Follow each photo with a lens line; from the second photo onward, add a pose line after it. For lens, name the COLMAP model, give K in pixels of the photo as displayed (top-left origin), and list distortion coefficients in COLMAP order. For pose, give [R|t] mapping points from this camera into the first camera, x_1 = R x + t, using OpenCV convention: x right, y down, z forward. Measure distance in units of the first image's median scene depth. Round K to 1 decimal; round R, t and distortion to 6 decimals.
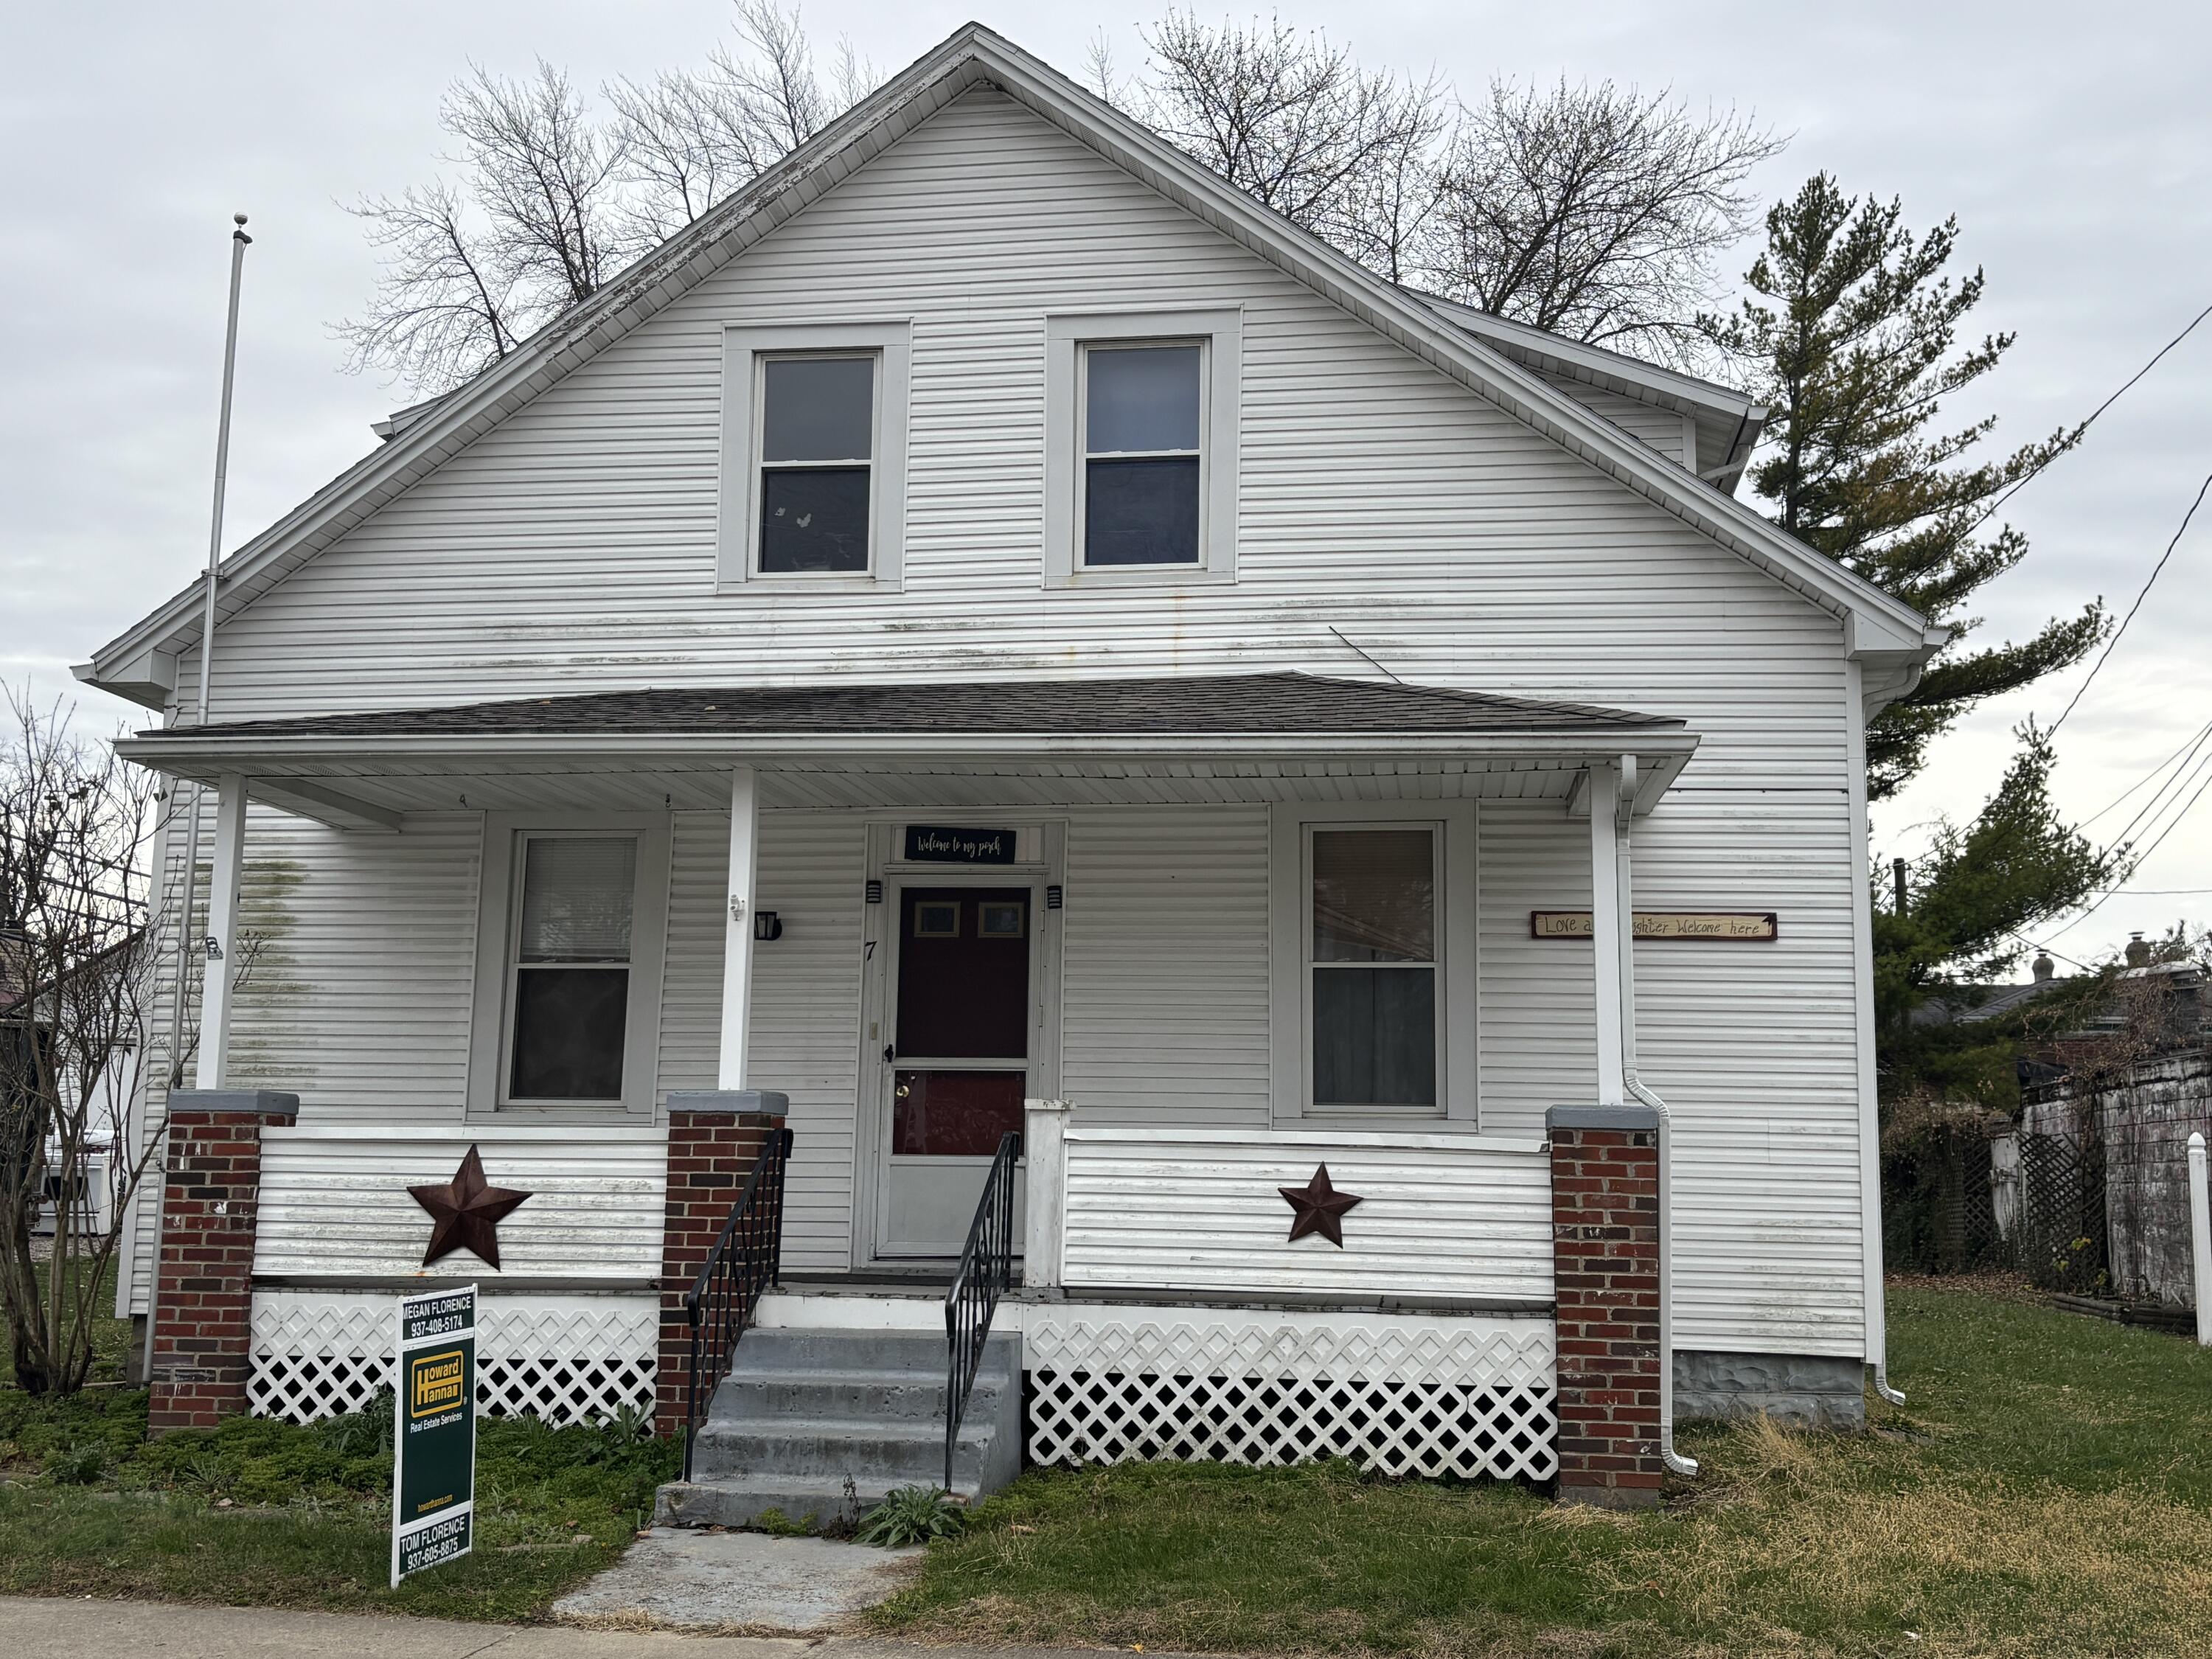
lens RADIAL K [[2316.1, 0, 1106.0], [0, 2316.1, 831.6], [0, 0, 1]] dist [0.060274, 0.000000]
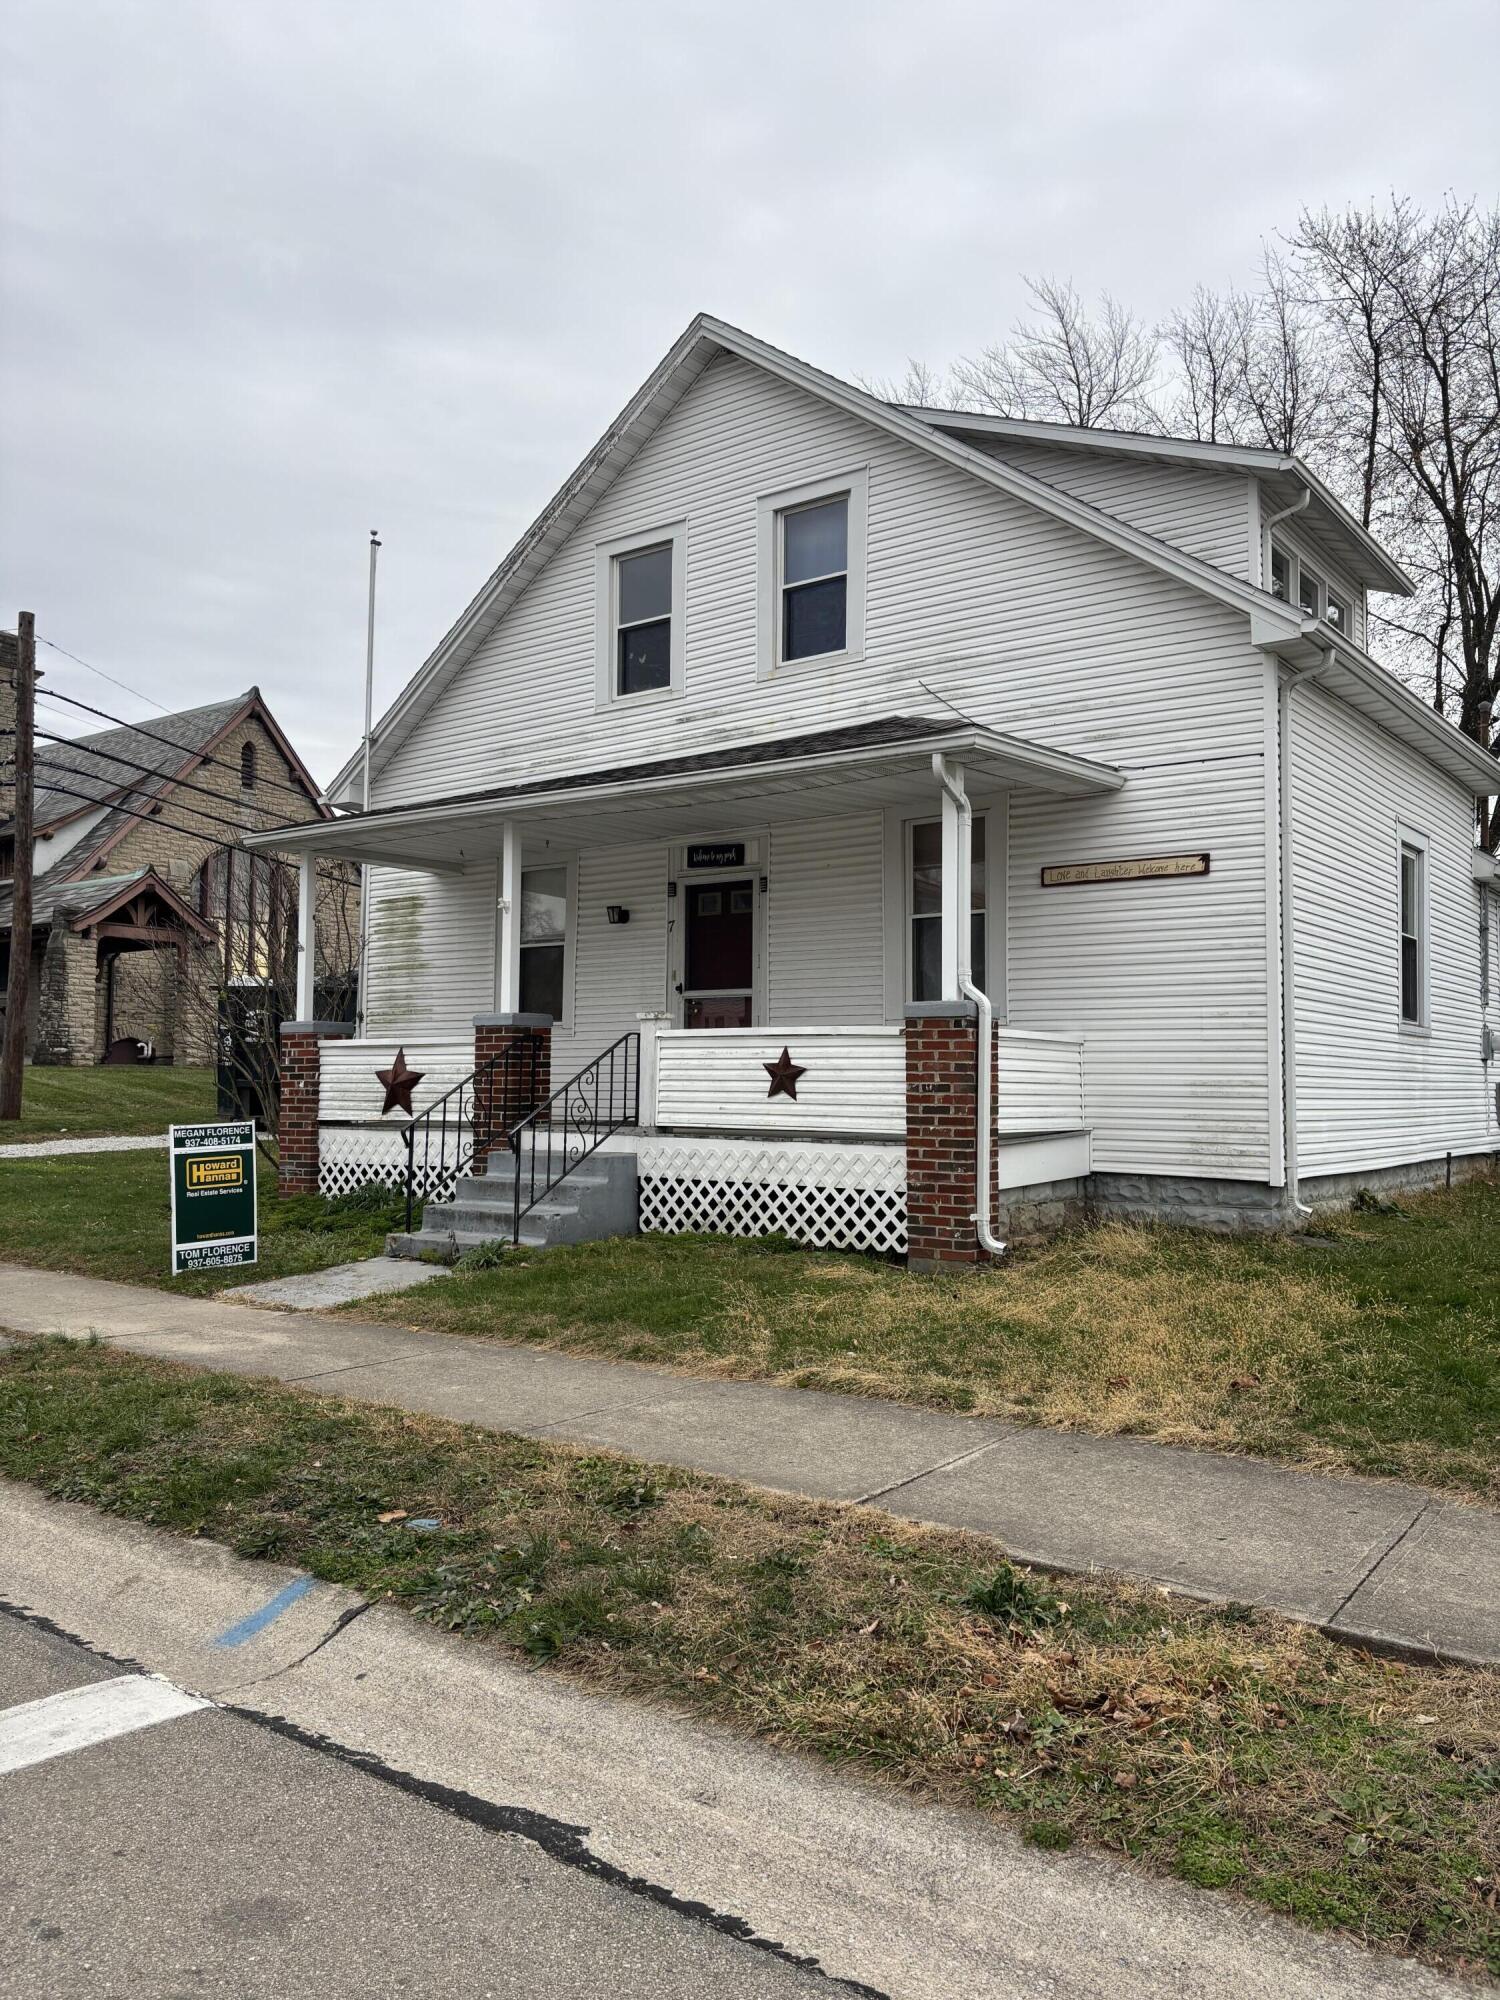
lens RADIAL K [[1521.6, 0, 746.9], [0, 1521.6, 1000.3], [0, 0, 1]] dist [0.099467, -0.013831]
pose [[0.873302, -0.039463, -0.485579, 0.532648], [0.084627, 0.993849, 0.071429, 0.037093], [0.479773, -0.103473, 0.871270, 0.110732]]
